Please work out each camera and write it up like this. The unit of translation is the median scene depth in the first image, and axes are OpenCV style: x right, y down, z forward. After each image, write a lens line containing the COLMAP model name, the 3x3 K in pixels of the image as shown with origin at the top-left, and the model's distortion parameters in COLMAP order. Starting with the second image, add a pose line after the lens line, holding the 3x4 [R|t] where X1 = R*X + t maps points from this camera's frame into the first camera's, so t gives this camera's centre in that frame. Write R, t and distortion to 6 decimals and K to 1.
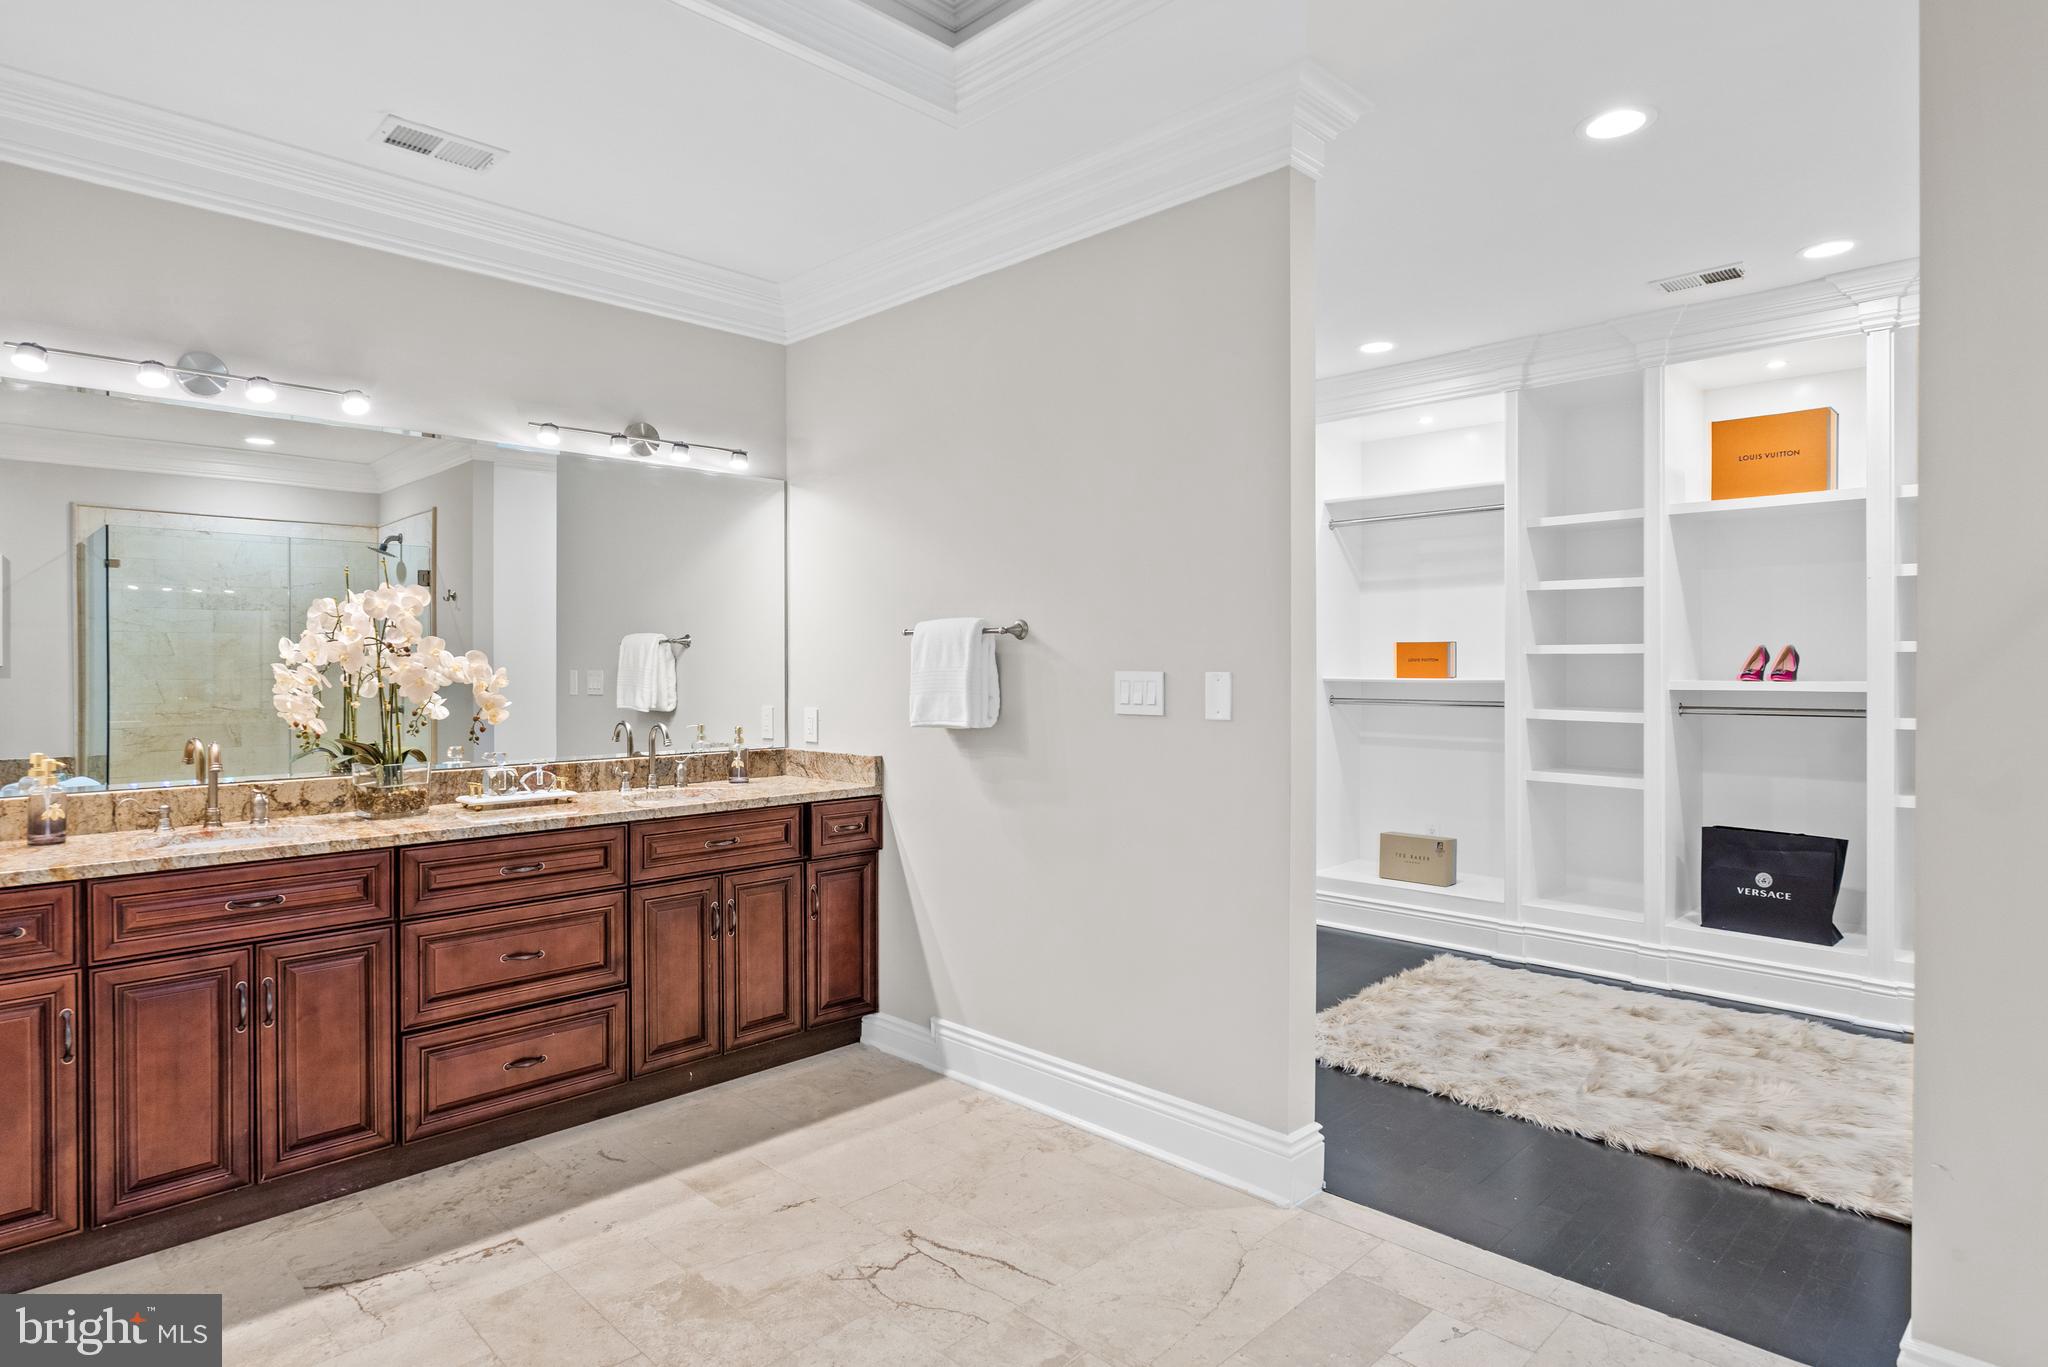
lens RADIAL K [[1122.9, 0, 1022.3], [0, 1122.9, 668.4], [0, 0, 1]] dist [-0.001597, 0.001614]
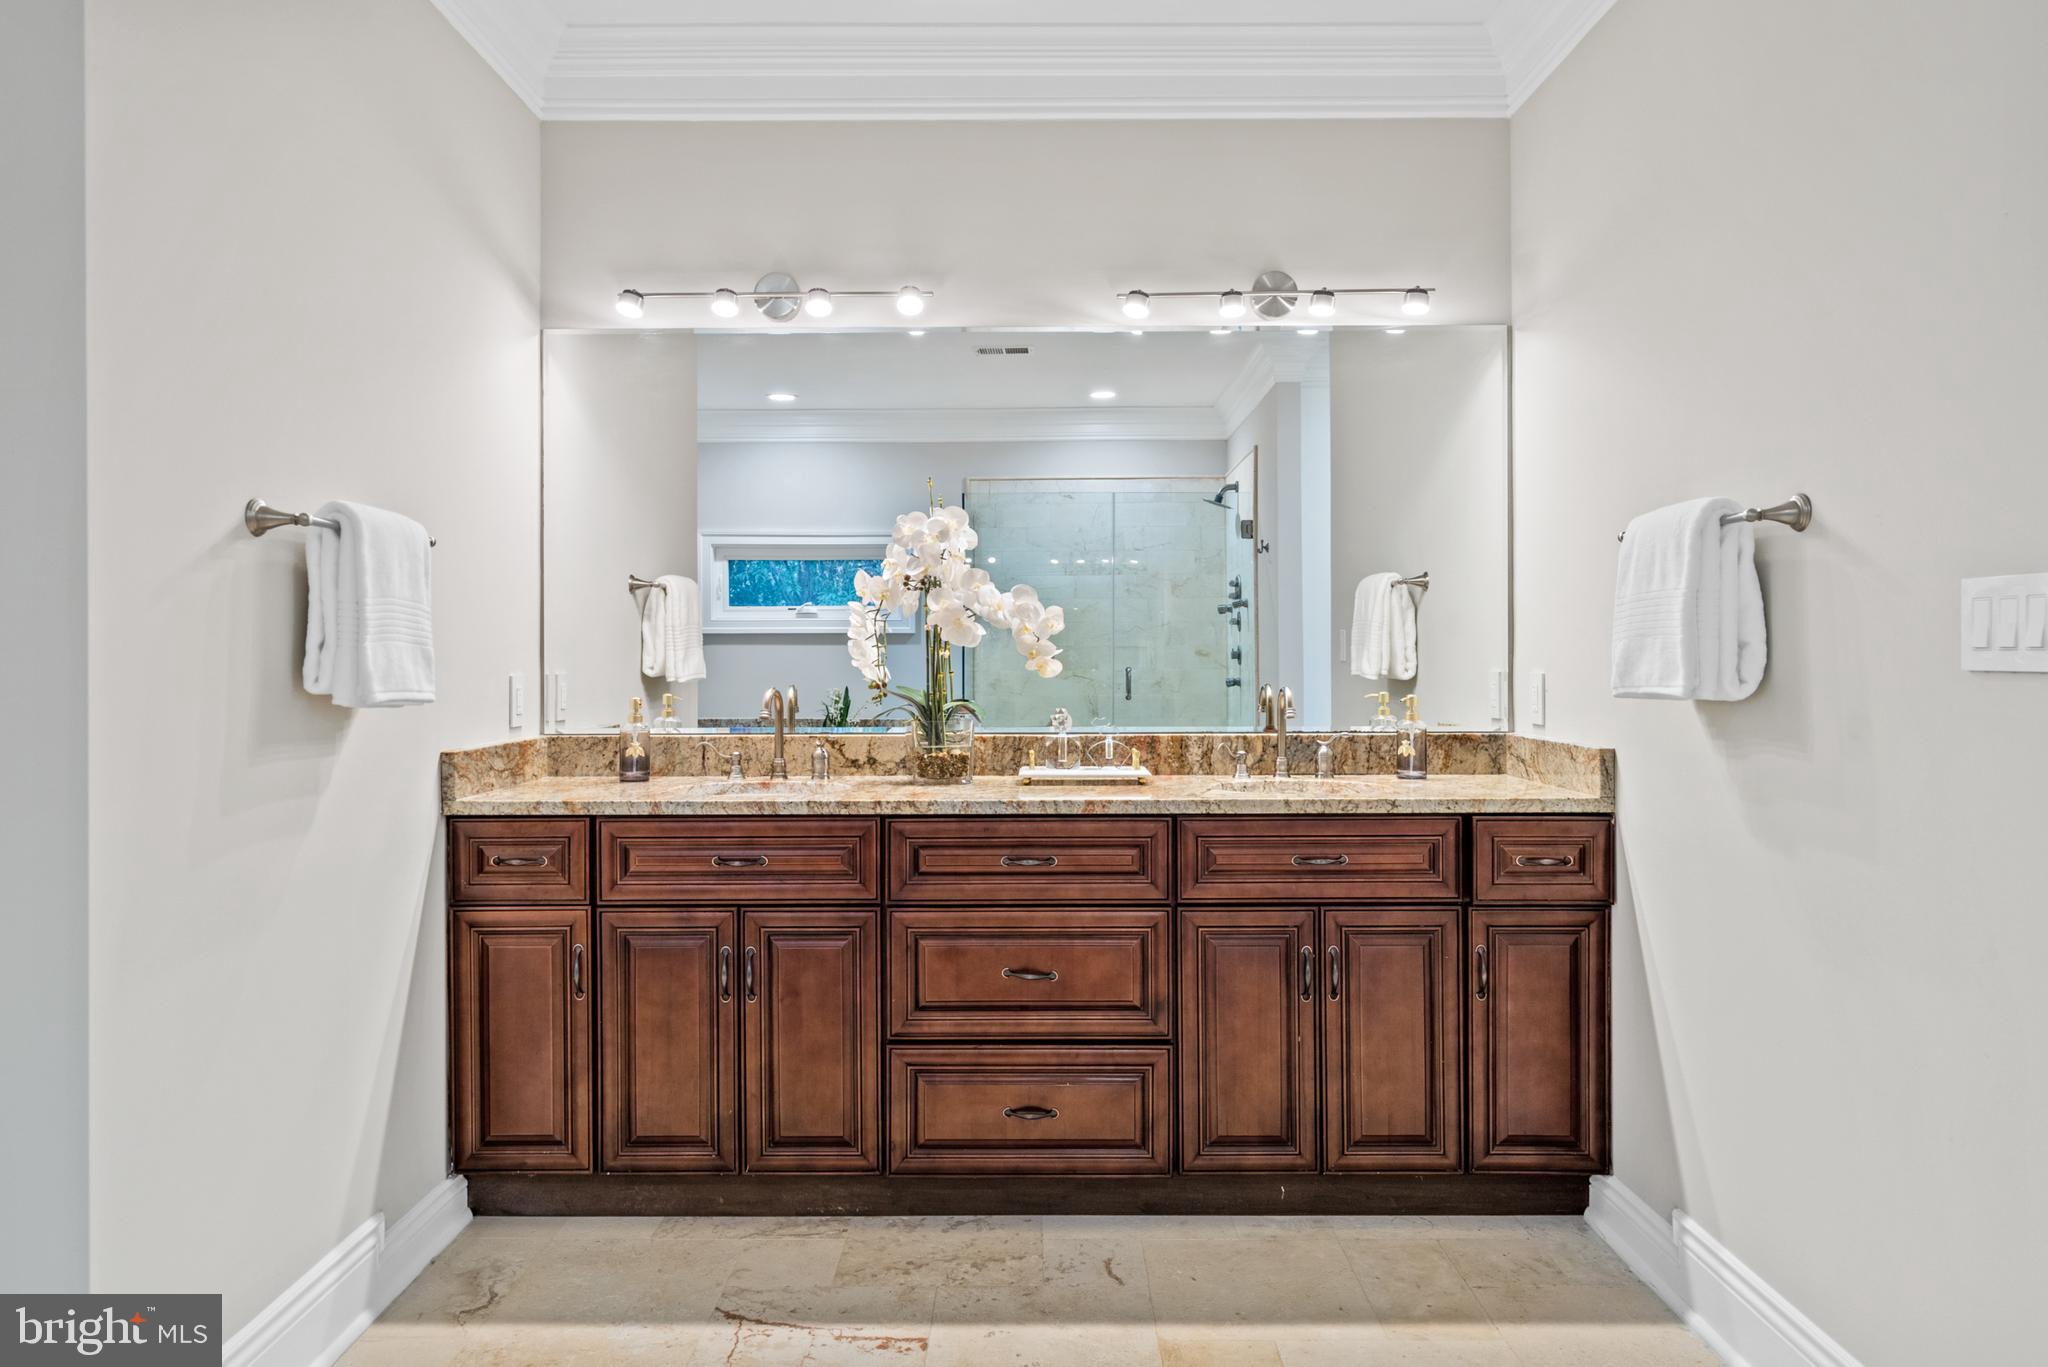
lens RADIAL K [[1357.9, 0, 1020.4], [0, 1357.9, 651.1], [0, 0, 1]] dist [0.001188, 0.002312]
pose [[0.699911, 0.000536, -0.714230, 0.201295], [-0.001508, 0.999999, -0.000727, 0.031545], [0.714229, 0.001586, 0.699911, 0.313192]]
